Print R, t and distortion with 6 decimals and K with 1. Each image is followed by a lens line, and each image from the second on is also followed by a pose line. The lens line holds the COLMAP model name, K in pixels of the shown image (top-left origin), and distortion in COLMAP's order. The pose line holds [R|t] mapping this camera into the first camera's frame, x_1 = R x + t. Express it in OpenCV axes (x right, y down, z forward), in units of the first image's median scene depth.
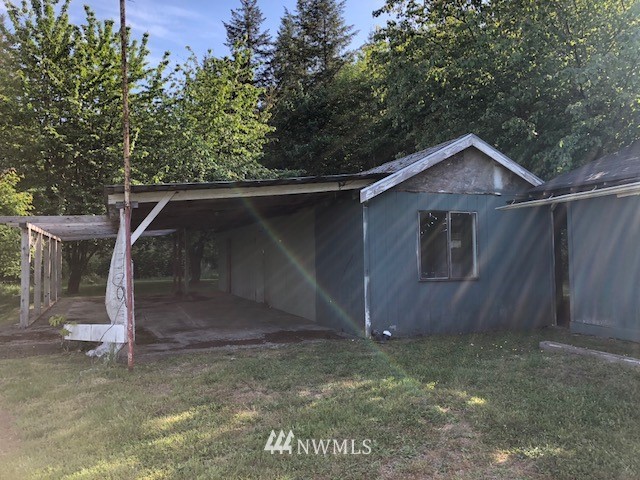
lens RADIAL K [[523.2, 0, 320.0], [0, 523.2, 240.0], [0, 0, 1]] dist [0.013383, -0.030880]
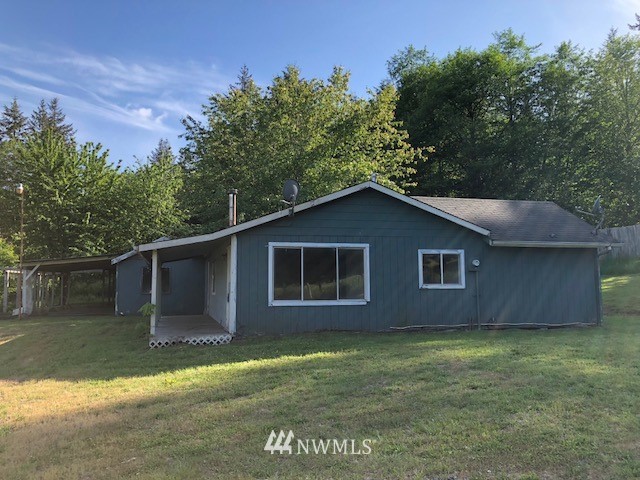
lens RADIAL K [[523.2, 0, 320.0], [0, 523.2, 240.0], [0, 0, 1]] dist [0.013383, -0.030880]
pose [[0.992722, -0.004711, -0.120338, 0.817540], [-0.000520, 0.999058, -0.043400, -0.043542], [0.120429, 0.043147, 0.991784, -0.880290]]
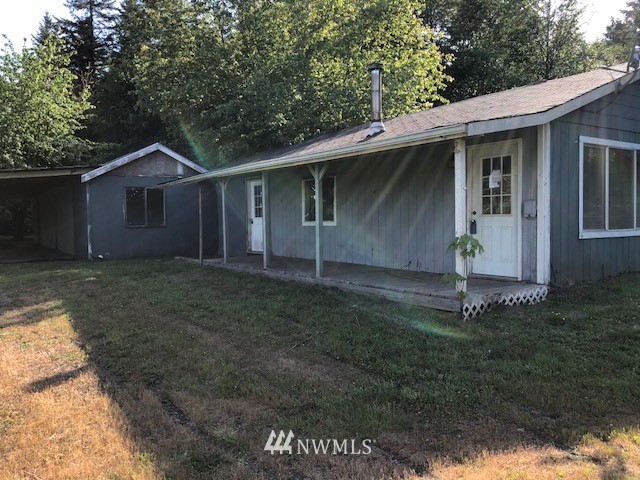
lens RADIAL K [[523.2, 0, 320.0], [0, 523.2, 240.0], [0, 0, 1]] dist [0.013383, -0.030880]
pose [[0.972142, -0.005202, 0.234333, 0.239744], [-0.011206, 0.997579, 0.068636, -0.004345], [-0.234123, -0.069350, 0.969730, -0.491259]]
